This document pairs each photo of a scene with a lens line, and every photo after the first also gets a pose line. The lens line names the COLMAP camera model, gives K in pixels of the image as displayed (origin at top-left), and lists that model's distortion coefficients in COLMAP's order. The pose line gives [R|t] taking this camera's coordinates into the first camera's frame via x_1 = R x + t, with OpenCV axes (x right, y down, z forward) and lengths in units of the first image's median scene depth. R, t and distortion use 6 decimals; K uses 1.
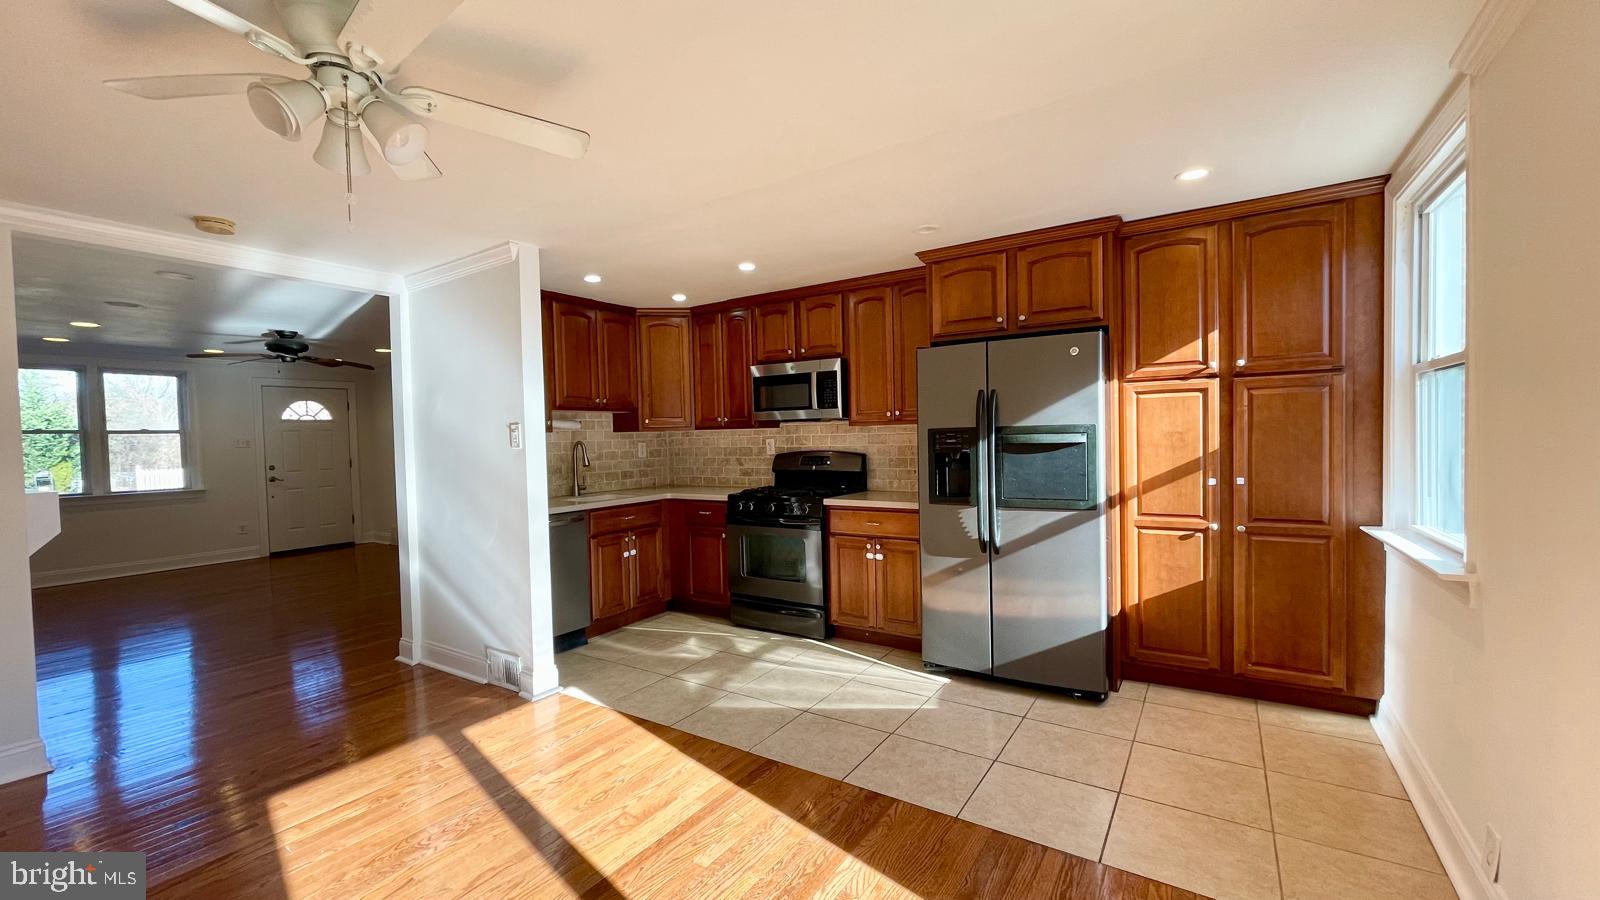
lens RADIAL K [[644.5, 0, 802.8], [0, 644.5, 455.1], [0, 0, 1]] dist [-0.001201, 0.001848]
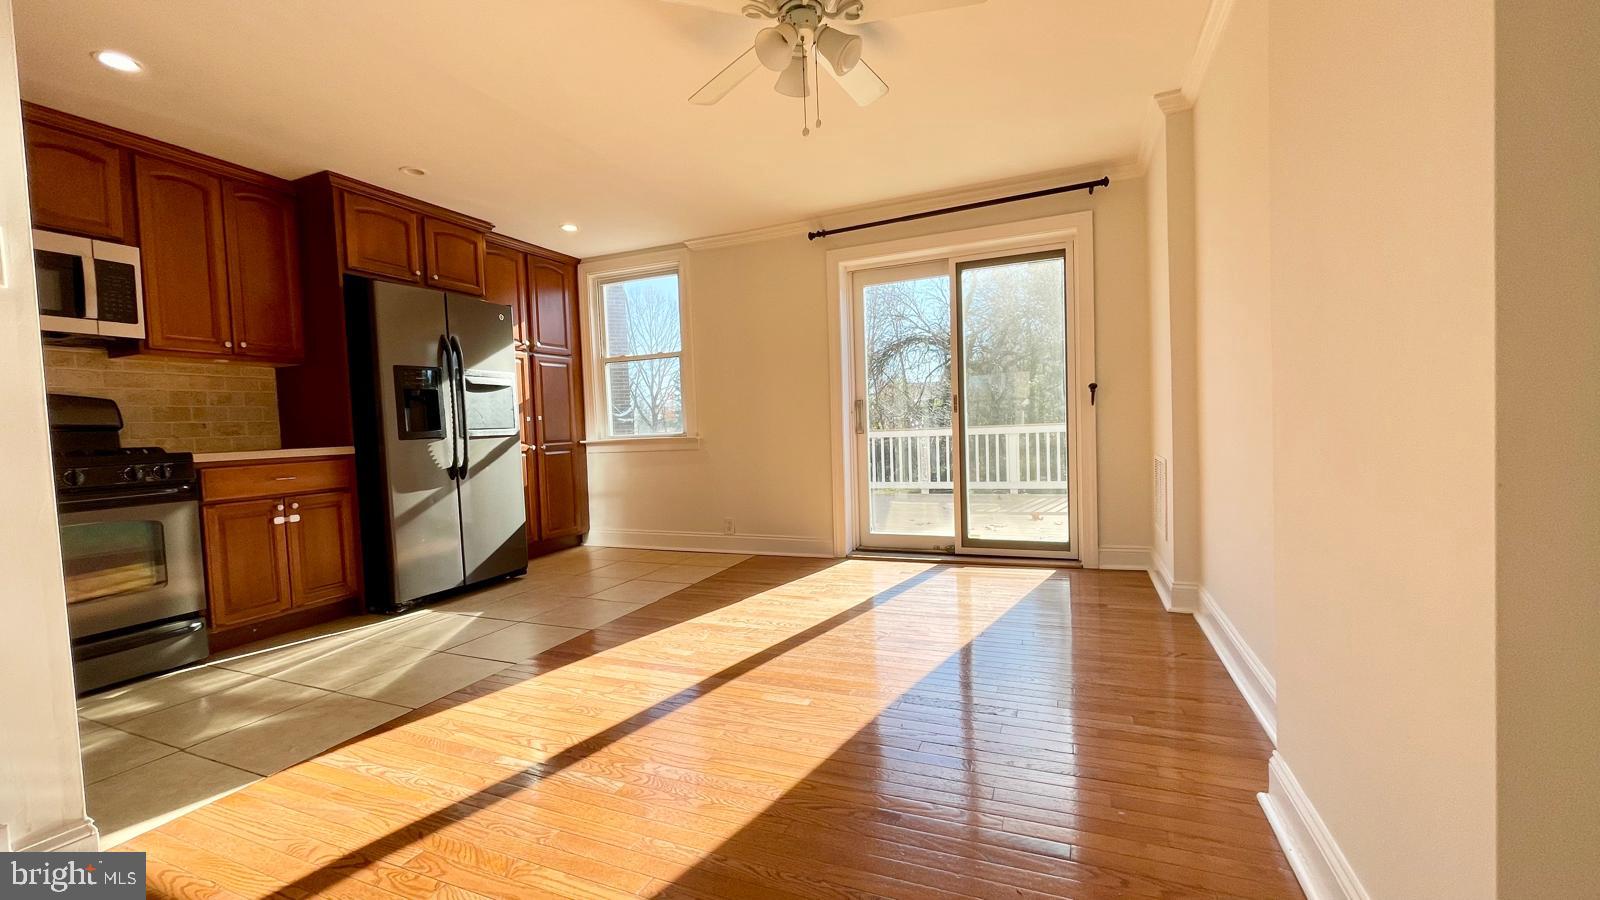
lens RADIAL K [[644.5, 0, 789.2], [0, 644.5, 455.3], [0, 0, 1]] dist [-0.001201, 0.001848]
pose [[-0.162767, -0.020009, 0.986462, -0.936969], [0.071005, 0.996965, 0.031938, 0.115658], [-0.984106, 0.075242, -0.160853, 0.603584]]
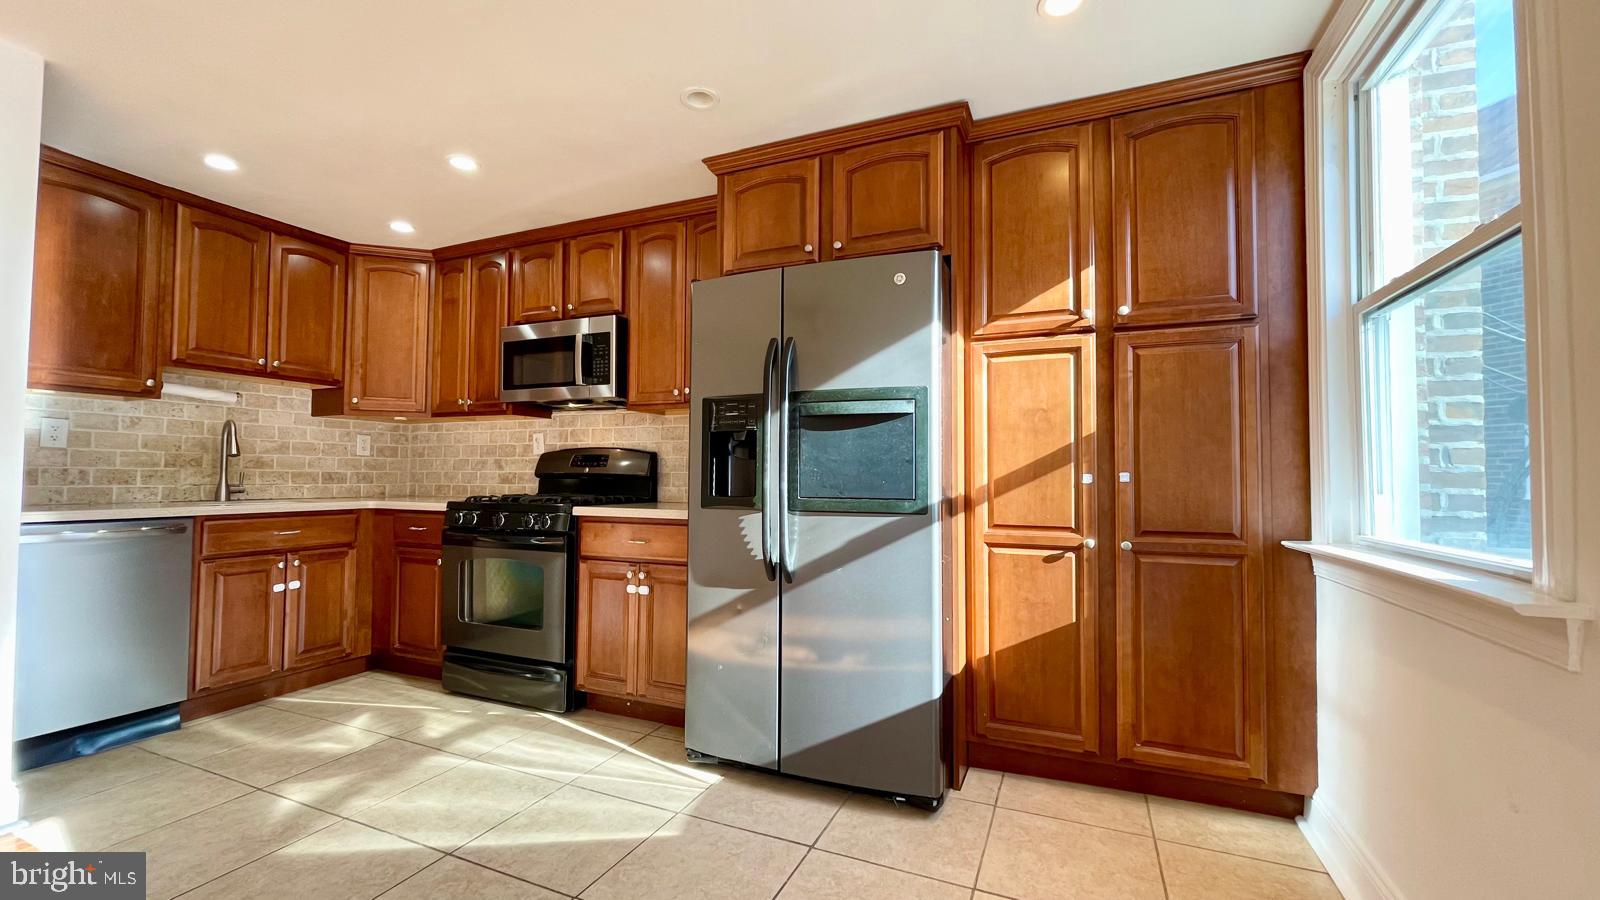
lens RADIAL K [[644.5, 0, 802.3], [0, 644.5, 454.4], [0, 0, 1]] dist [-0.001201, 0.001848]
pose [[0.986084, 0.035853, 0.162339, 0.201365], [-0.024946, 0.997323, -0.068730, 0.066763], [-0.164368, 0.063724, 0.984338, 0.335910]]
